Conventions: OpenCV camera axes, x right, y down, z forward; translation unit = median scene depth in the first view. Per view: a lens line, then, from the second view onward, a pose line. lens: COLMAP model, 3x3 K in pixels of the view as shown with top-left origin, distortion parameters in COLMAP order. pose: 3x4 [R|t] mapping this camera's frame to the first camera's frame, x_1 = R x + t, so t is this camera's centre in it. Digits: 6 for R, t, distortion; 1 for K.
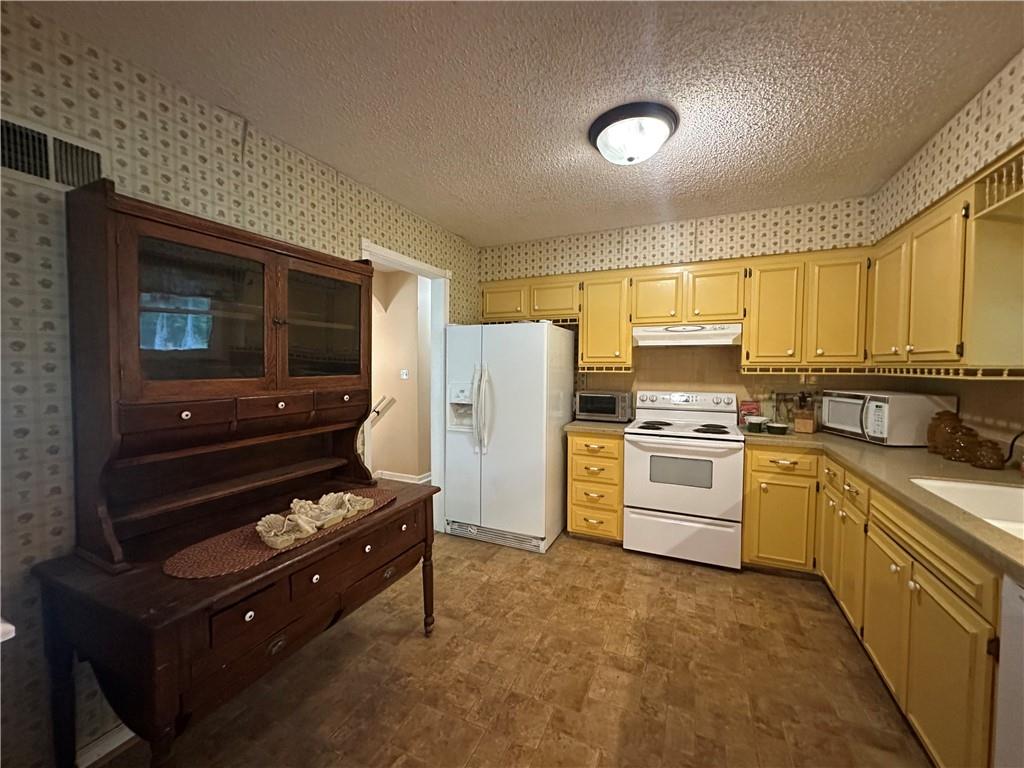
lens RADIAL K [[407.4, 0, 510.4], [0, 407.4, 383.1], [0, 0, 1]] dist [-0.002821, 0.000261]
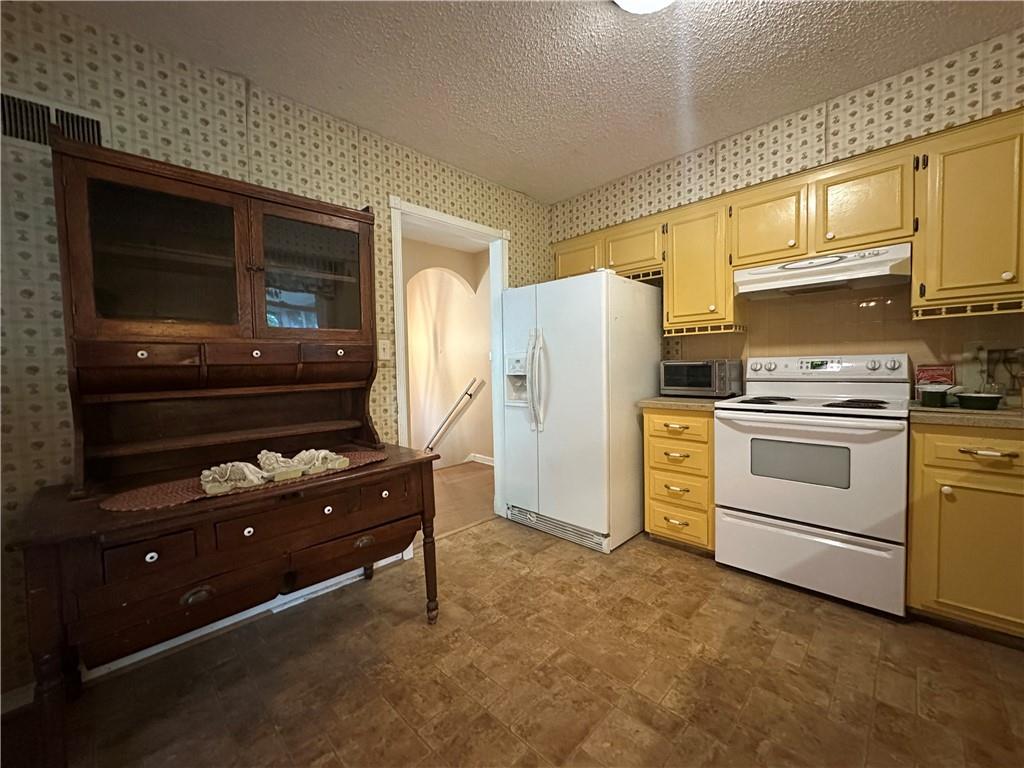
lens RADIAL K [[407.4, 0, 510.6], [0, 407.4, 383.0], [0, 0, 1]] dist [-0.002821, 0.000261]
pose [[0.938044, -0.009967, -0.346372, 0.207519], [0.010760, 0.999942, 0.000365, 0.079122], [0.346349, -0.004069, 0.938097, 0.180464]]
